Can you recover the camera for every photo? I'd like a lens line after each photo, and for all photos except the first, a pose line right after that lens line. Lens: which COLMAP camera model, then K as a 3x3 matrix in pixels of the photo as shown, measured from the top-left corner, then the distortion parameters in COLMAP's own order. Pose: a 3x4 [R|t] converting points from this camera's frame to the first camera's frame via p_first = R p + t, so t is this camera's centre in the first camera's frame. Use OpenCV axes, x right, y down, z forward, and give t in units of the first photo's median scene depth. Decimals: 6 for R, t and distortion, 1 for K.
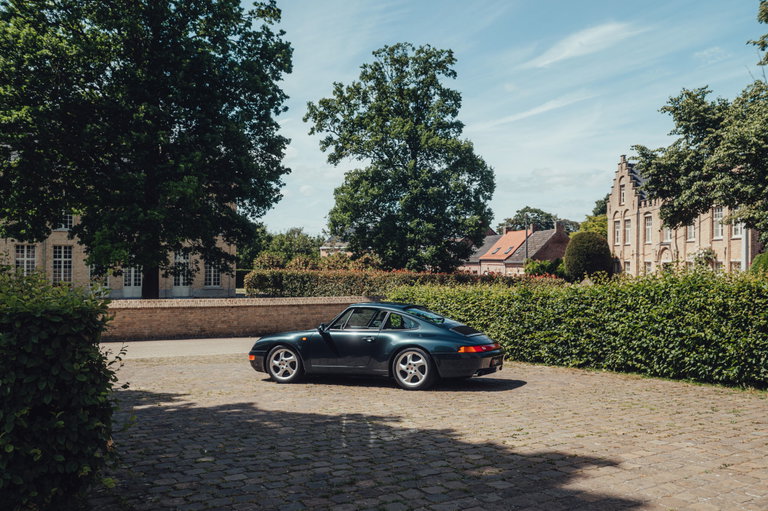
lens RADIAL K [[663.4, 0, 387.8], [0, 663.4, 253.5], [0, 0, 1]] dist [-0.009282, -0.019359]
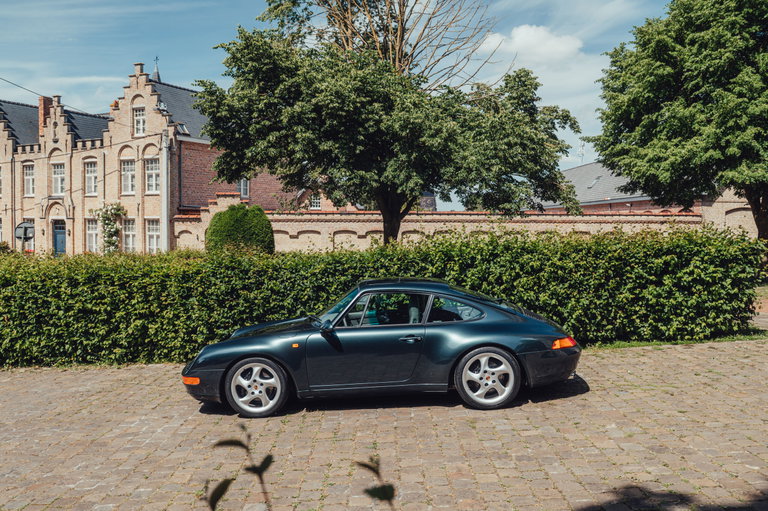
lens RADIAL K [[677.8, 0, 384.0], [0, 677.8, 255.5], [0, 0, 1]] dist [-0.005495, -0.008466]
pose [[0.536621, -0.044187, 0.842666, -0.097355], [-0.013992, 0.998025, 0.061244, 0.000682], [-0.843708, -0.044655, 0.534942, 0.141167]]
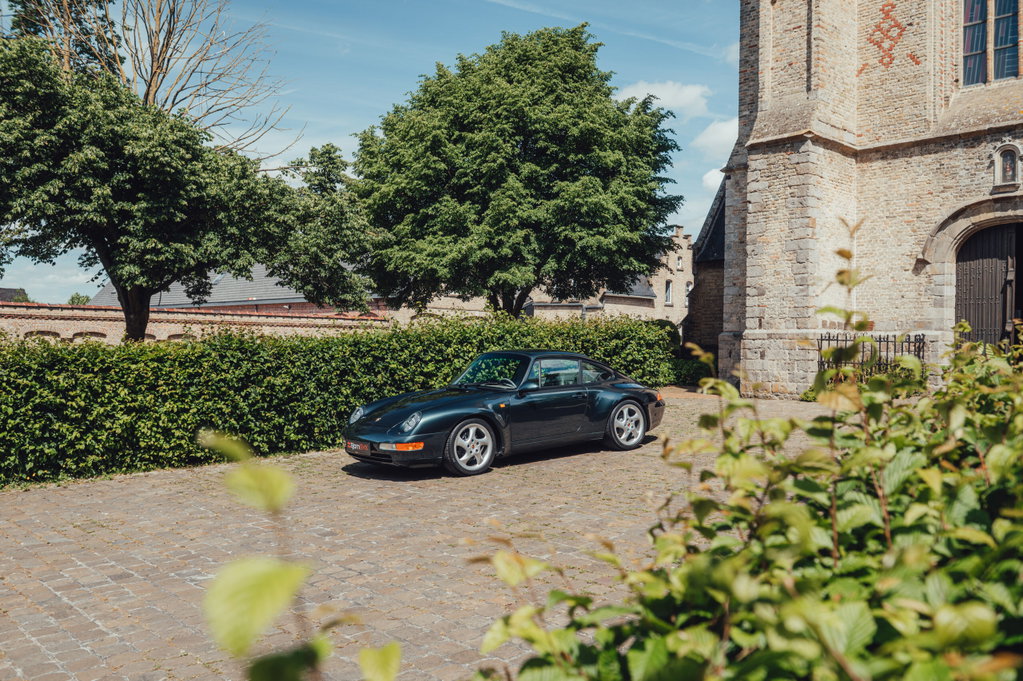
lens RADIAL K [[925.5, 0, 511.5], [0, 925.5, 340.5], [0, 0, 1]] dist [-0.008292, -0.003675]
pose [[-0.159822, -0.003902, 0.987138, -0.203237], [-0.033836, 0.999426, -0.001527, 0.014250], [-0.986566, -0.033645, -0.159862, 0.269024]]
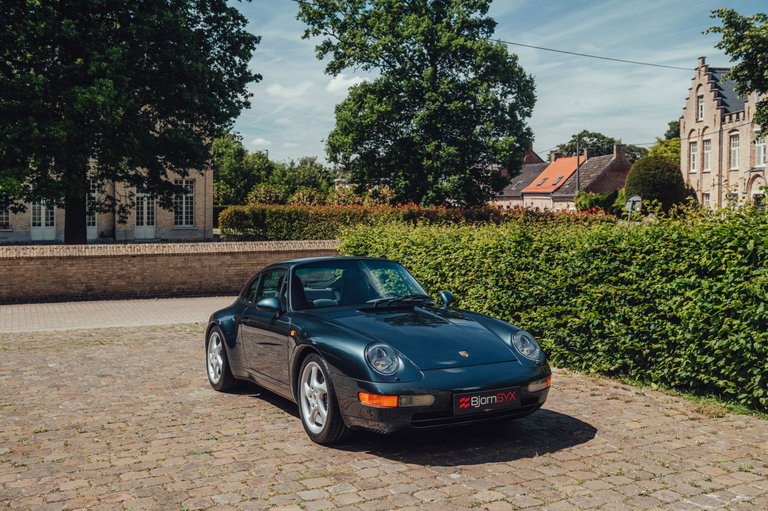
lens RADIAL K [[746.1, 0, 373.3], [0, 746.1, 206.5], [0, 0, 1]] dist [-0.007454, -0.014435]
pose [[0.997180, -0.003640, -0.074957, 0.037769], [0.005467, 0.999692, 0.024190, 0.004349], [0.074846, -0.024532, 0.996893, 0.100614]]
